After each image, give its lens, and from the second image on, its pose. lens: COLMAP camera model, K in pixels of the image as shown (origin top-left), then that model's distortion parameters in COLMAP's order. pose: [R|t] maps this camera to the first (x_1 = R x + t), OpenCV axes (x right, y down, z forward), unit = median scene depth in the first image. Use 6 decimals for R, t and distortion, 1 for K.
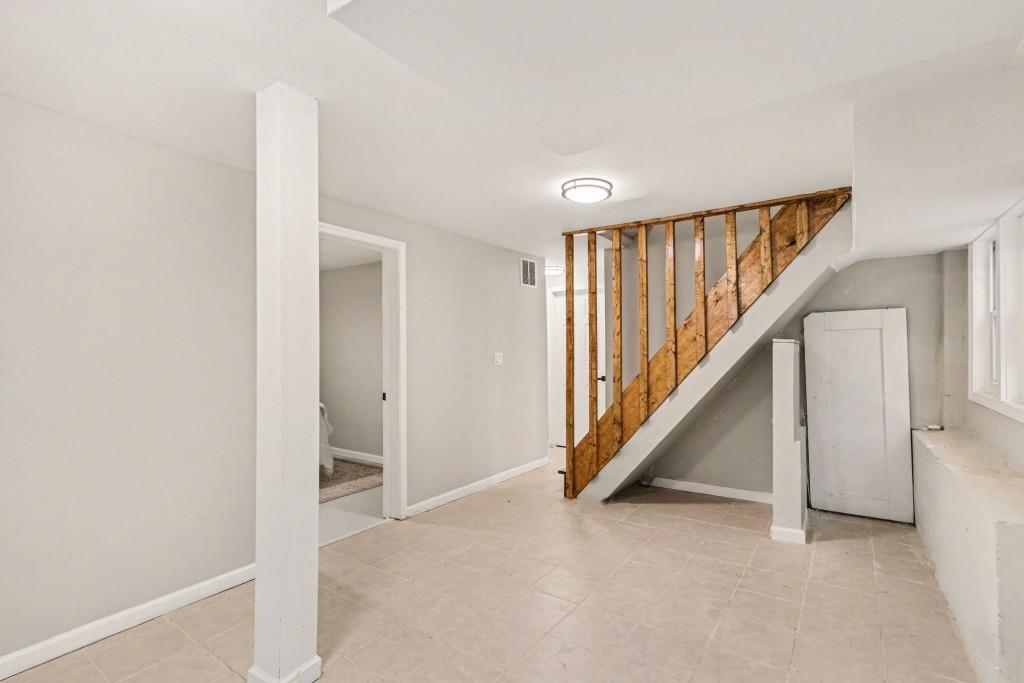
lens RADIAL K [[482.7, 0, 512.0], [0, 482.7, 341.5], [0, 0, 1]] dist [-0.001245, -0.000018]
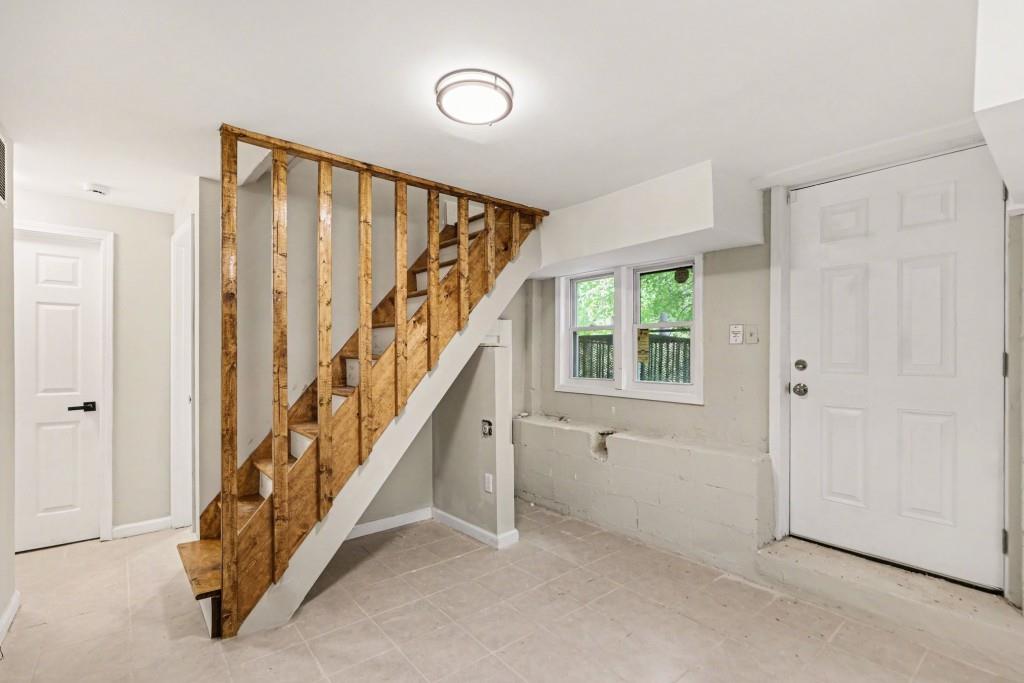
lens RADIAL K [[489.6, 0, 513.7], [0, 489.6, 346.4], [0, 0, 1]] dist [-0.026050, -0.000198]
pose [[0.243257, 0.014304, 0.969856, -0.375127], [-0.017041, 0.999800, -0.010472, 0.010528], [-0.969812, -0.013980, 0.243452, 0.678772]]
